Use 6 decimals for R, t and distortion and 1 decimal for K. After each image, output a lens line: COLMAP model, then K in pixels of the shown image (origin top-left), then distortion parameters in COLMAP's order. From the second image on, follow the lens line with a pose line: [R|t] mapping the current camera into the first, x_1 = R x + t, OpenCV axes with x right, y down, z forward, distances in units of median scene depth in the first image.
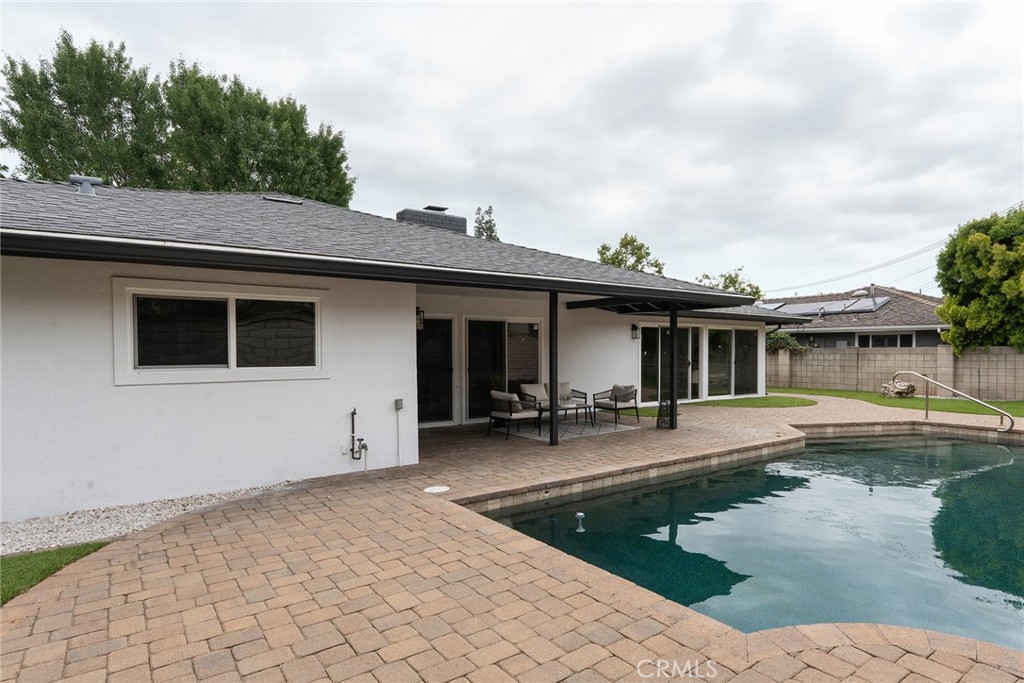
lens RADIAL K [[559.3, 0, 570.9], [0, 559.3, 366.0], [0, 0, 1]] dist [-0.000881, -0.001645]
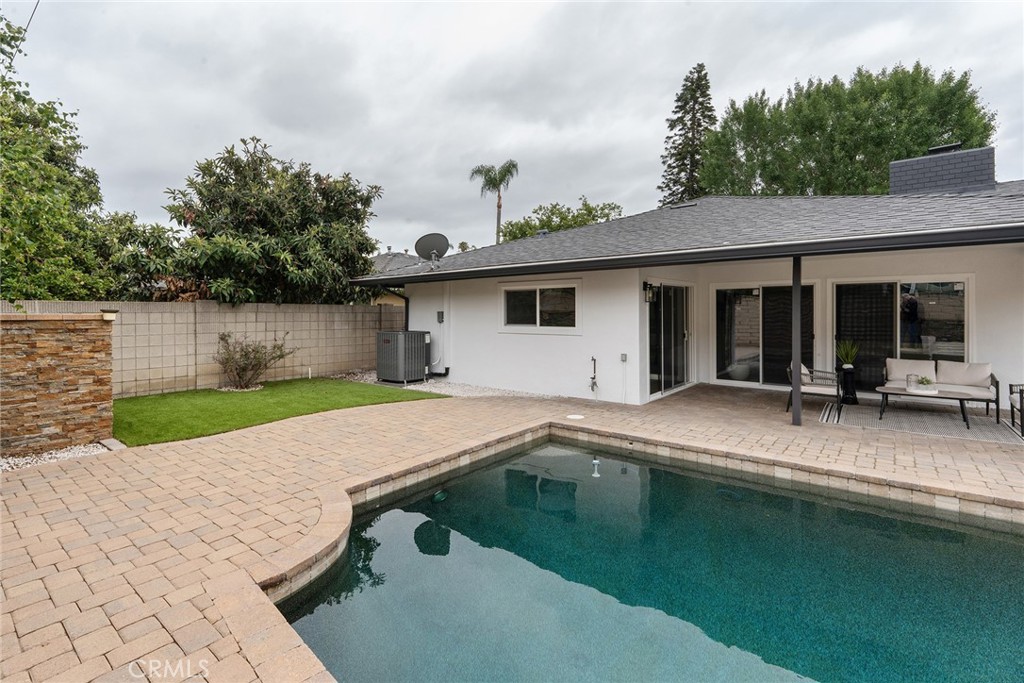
lens RADIAL K [[484.1, 0, 511.0], [0, 484.1, 314.0], [0, 0, 1]] dist [-0.000659, -0.000412]
pose [[0.221896, 0.005807, -0.975053, 0.325881], [-0.026164, 0.999658, 0.000000, -0.012580], [0.974719, 0.025511, 0.221972, 0.199619]]
